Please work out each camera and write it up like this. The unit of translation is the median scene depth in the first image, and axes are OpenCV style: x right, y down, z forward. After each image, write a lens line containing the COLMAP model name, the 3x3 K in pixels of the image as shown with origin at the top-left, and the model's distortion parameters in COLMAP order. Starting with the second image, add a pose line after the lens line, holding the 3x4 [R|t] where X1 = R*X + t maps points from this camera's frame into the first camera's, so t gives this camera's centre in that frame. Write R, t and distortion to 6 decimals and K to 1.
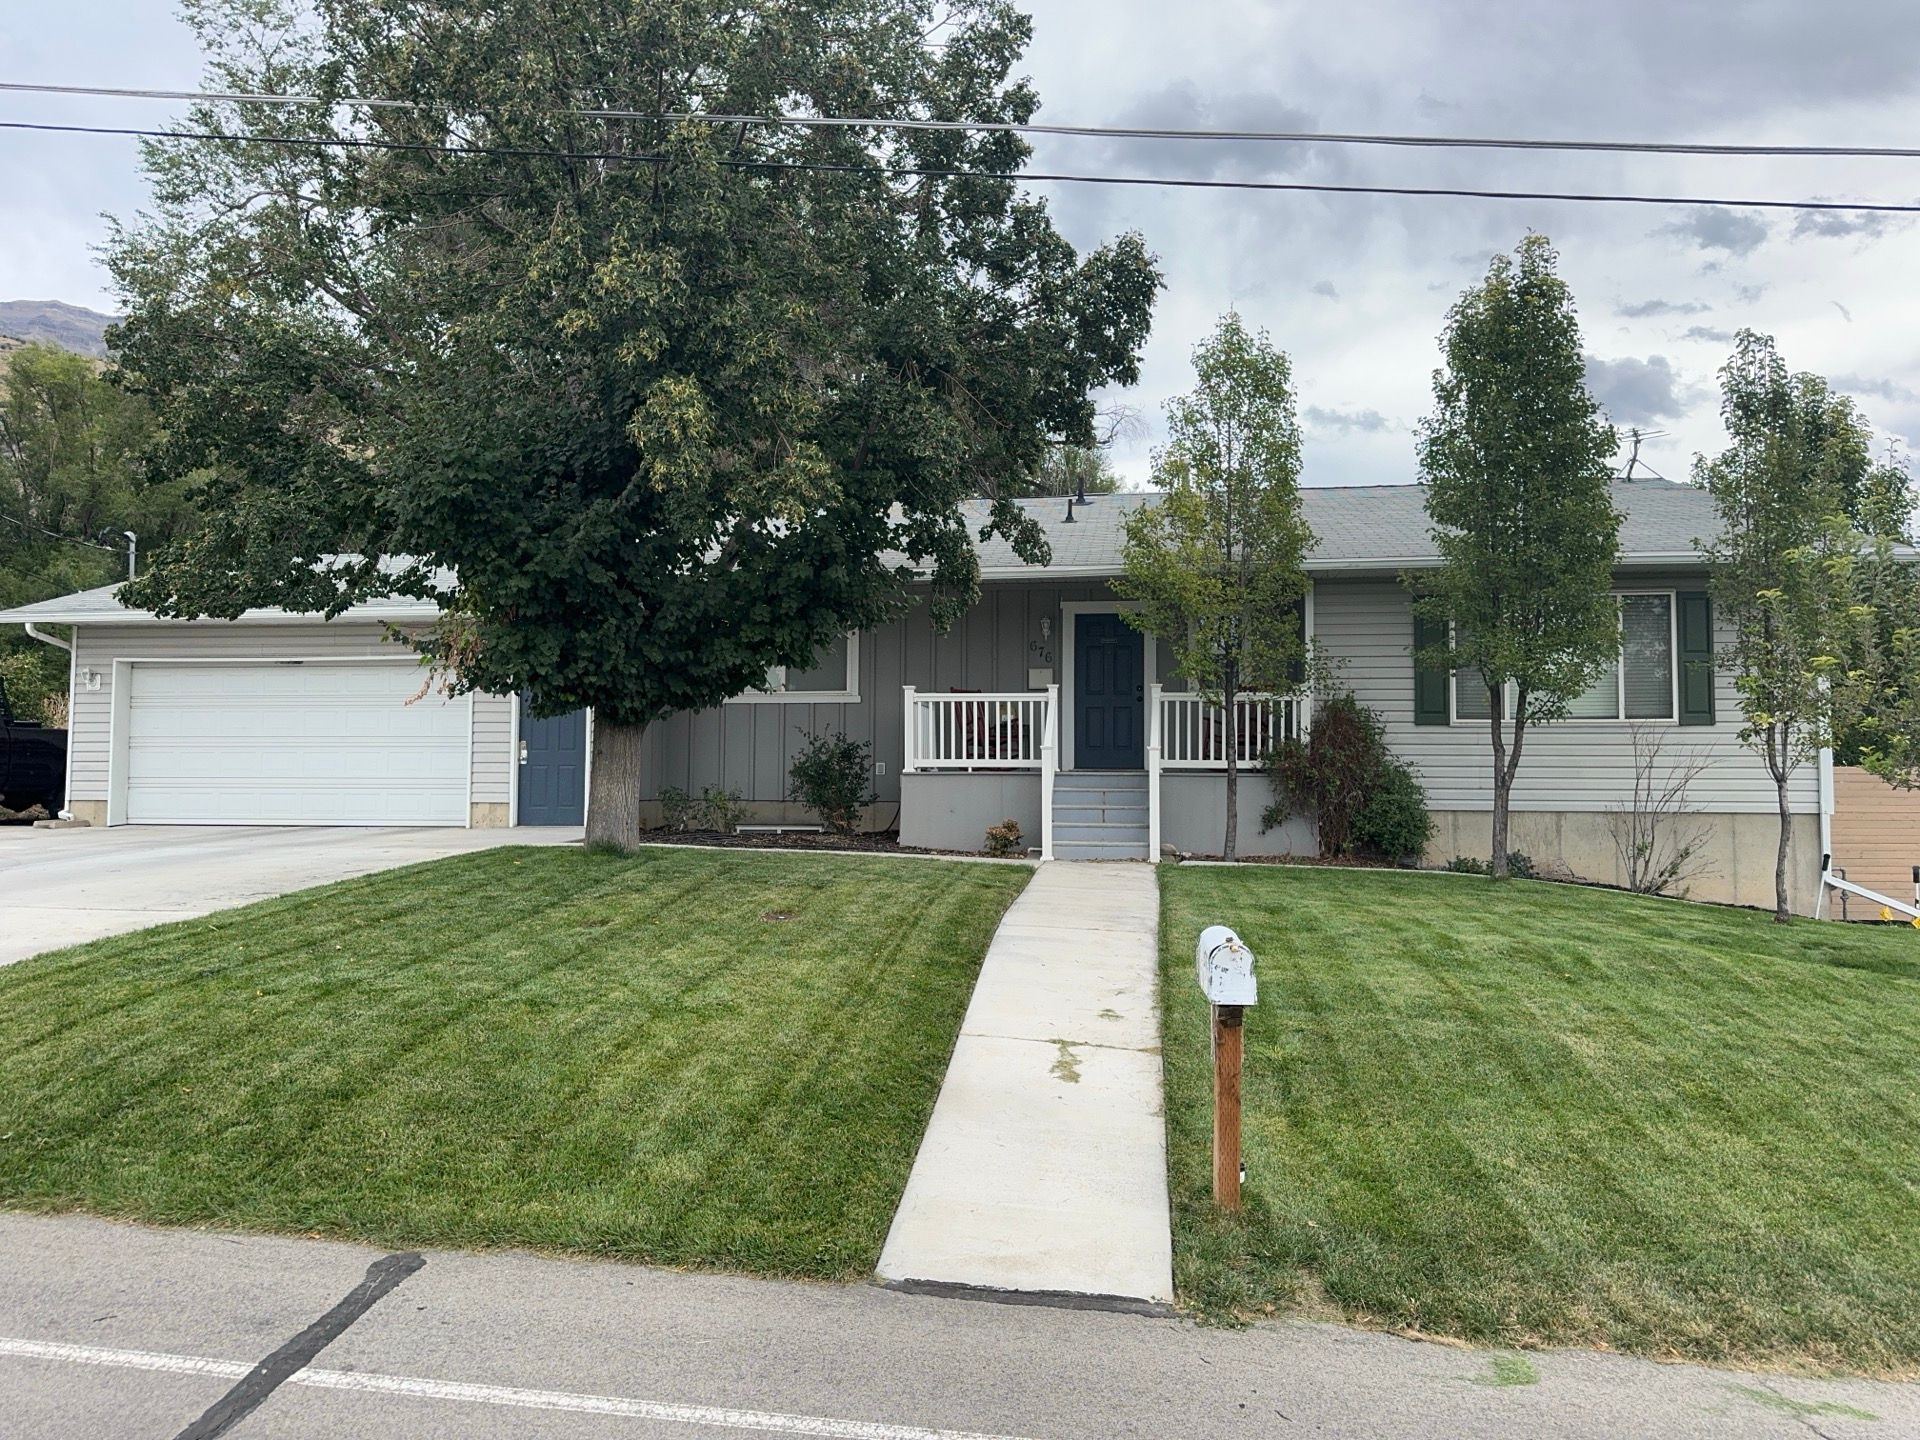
lens RADIAL K [[1332.9, 0, 1031.5], [0, 1332.9, 714.1], [0, 0, 1]] dist [0.008241, -0.001215]
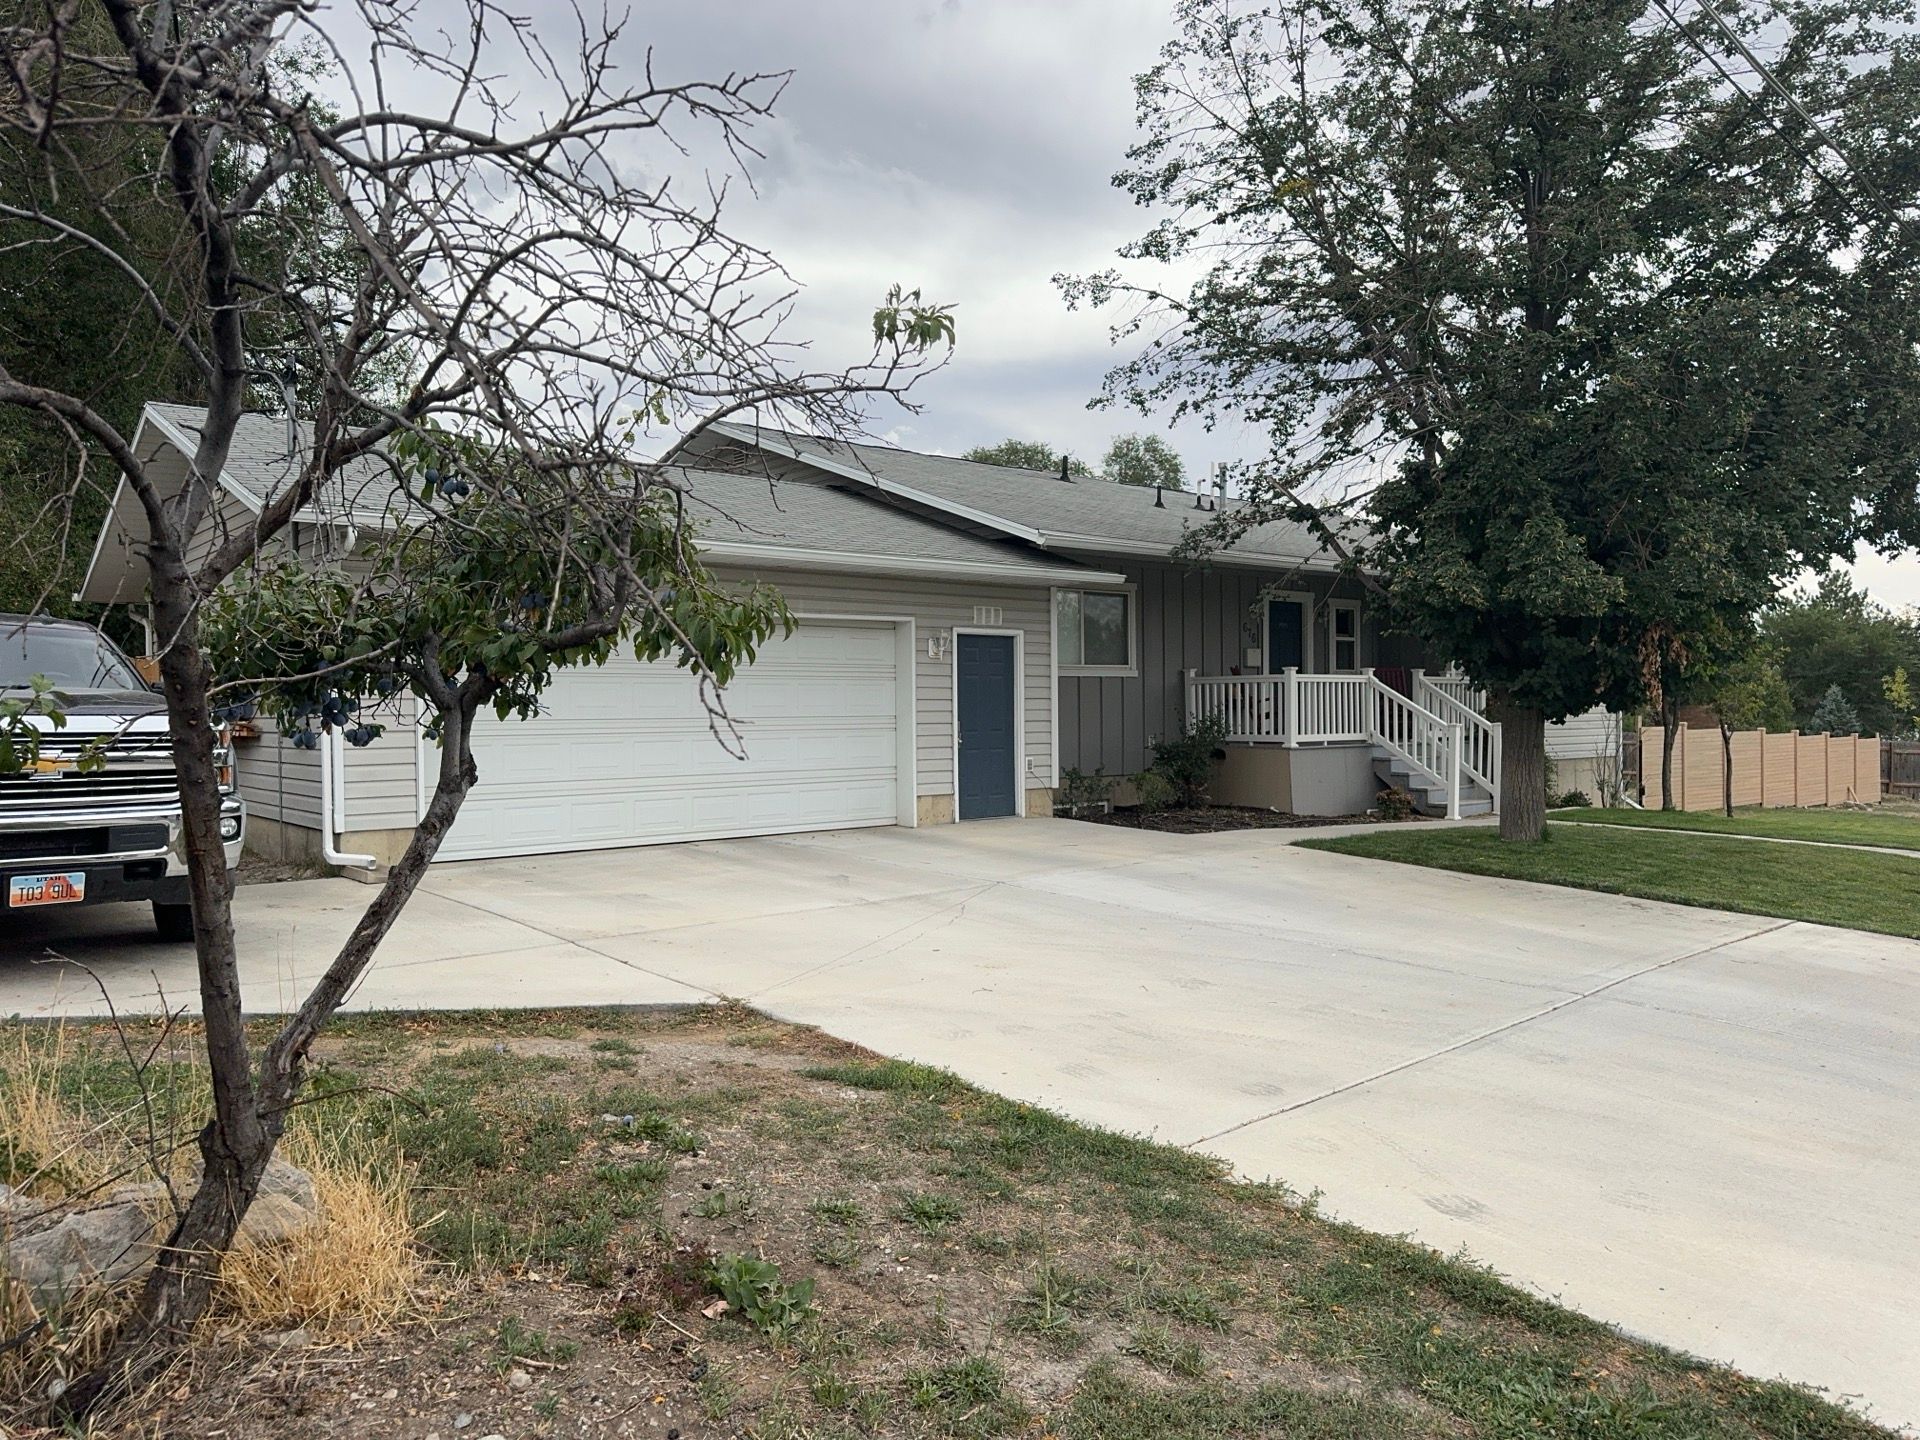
lens RADIAL K [[1320.6, 0, 1002.6], [0, 1320.6, 723.3], [0, 0, 1]] dist [-0.000373, -0.001767]
pose [[0.707509, -0.009883, 0.706635, -1.019512], [-0.007720, 0.999734, 0.021711, 0.002878], [-0.706662, -0.020816, 0.707245, 0.407343]]
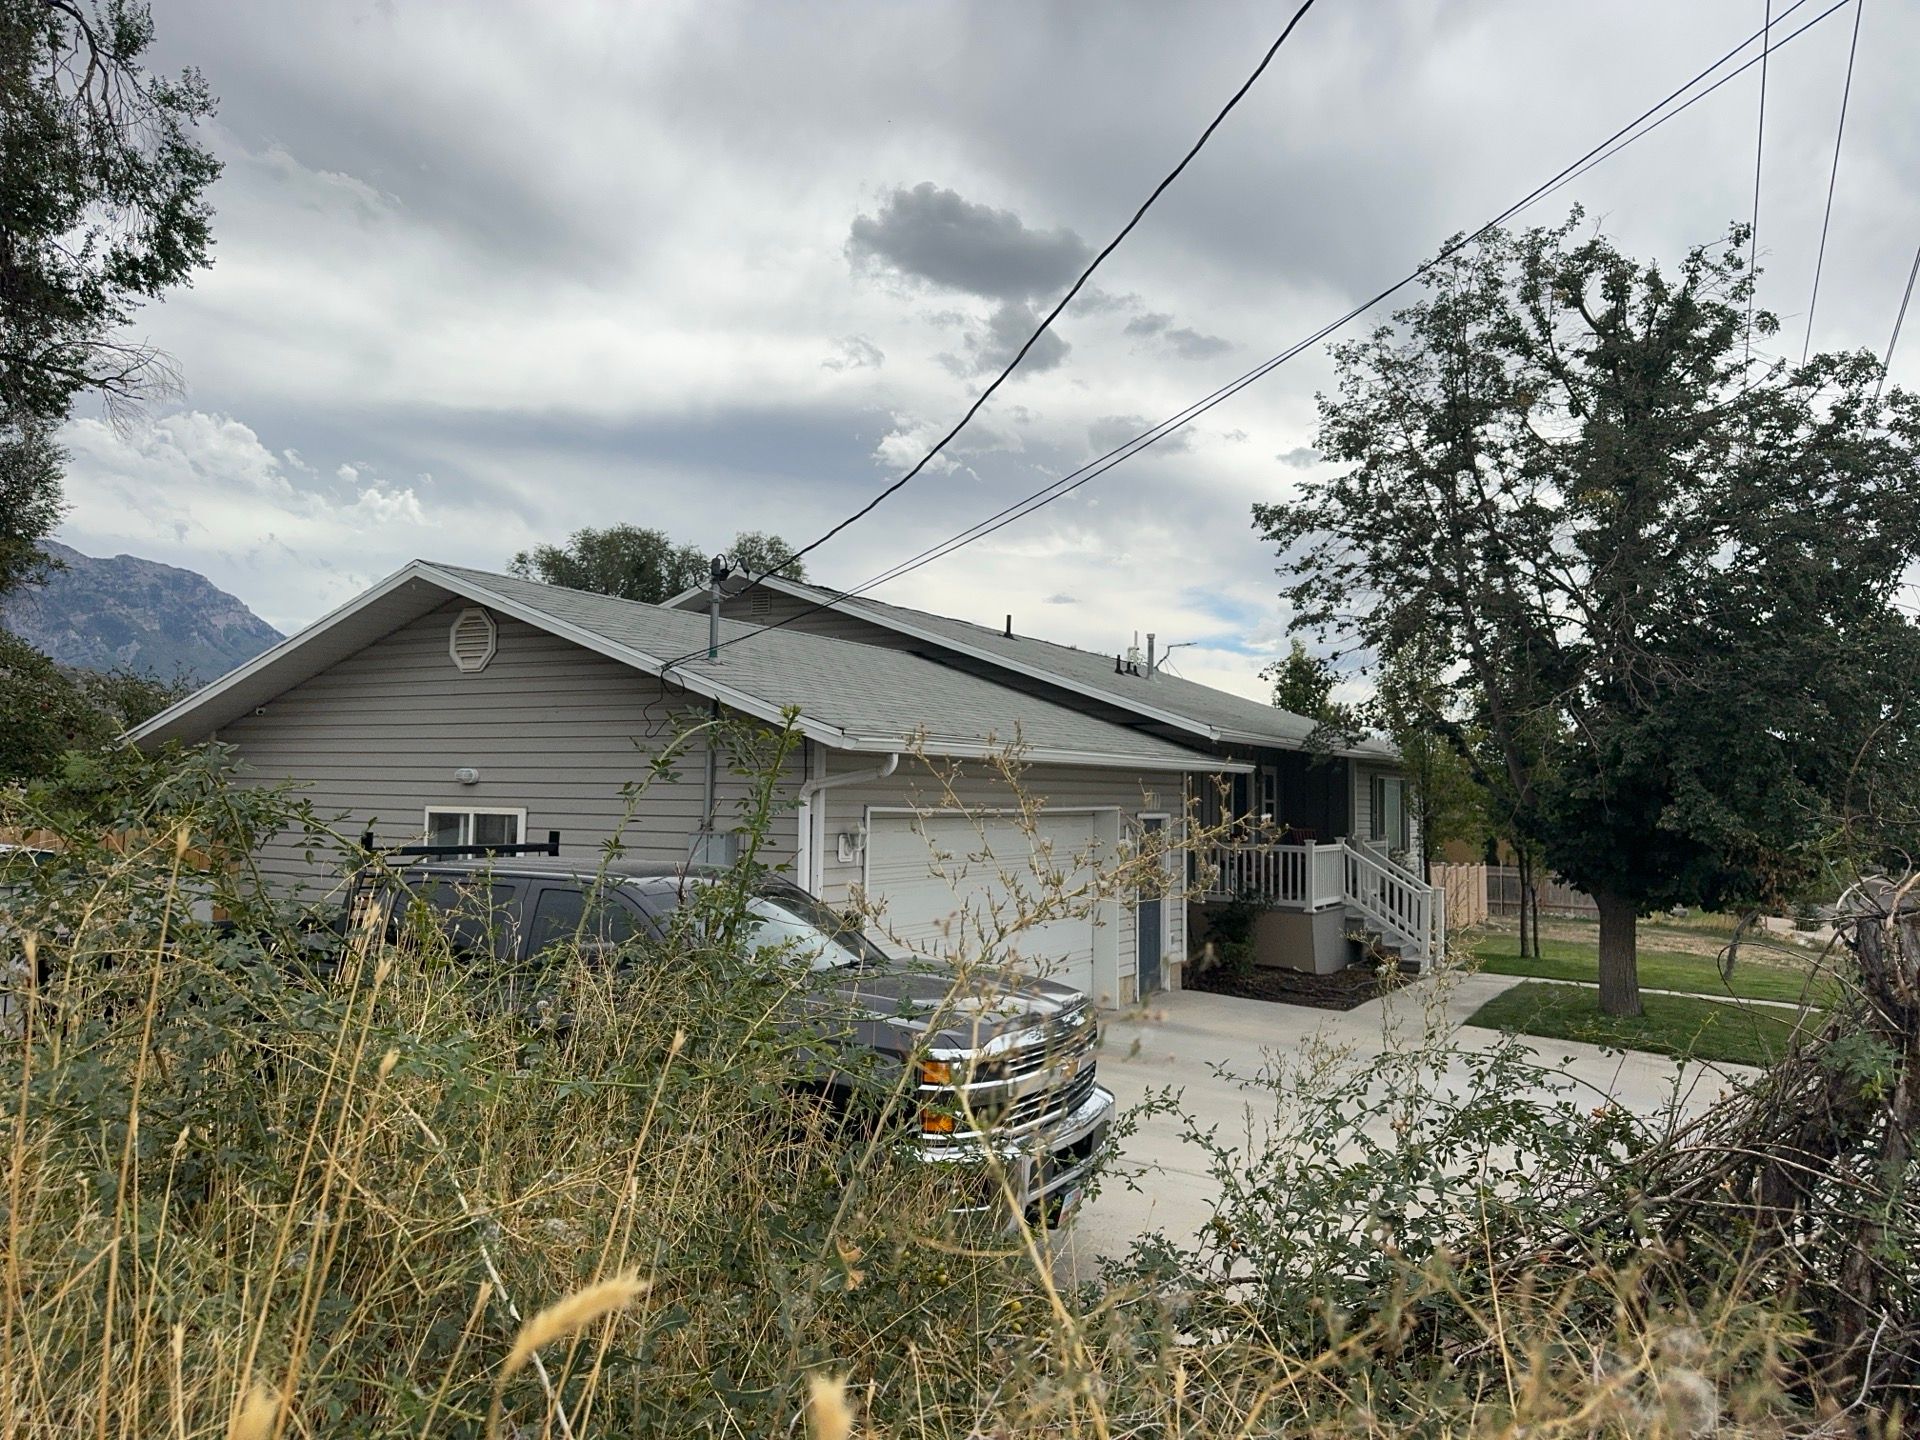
lens RADIAL K [[1332.9, 0, 1031.5], [0, 1332.9, 714.1], [0, 0, 1]] dist [0.008241, -0.001215]
pose [[0.416849, 0.071999, 0.906120, -1.306859], [-0.034232, 0.997394, -0.063503, -0.050427], [-0.908331, -0.004547, 0.418227, 0.732553]]
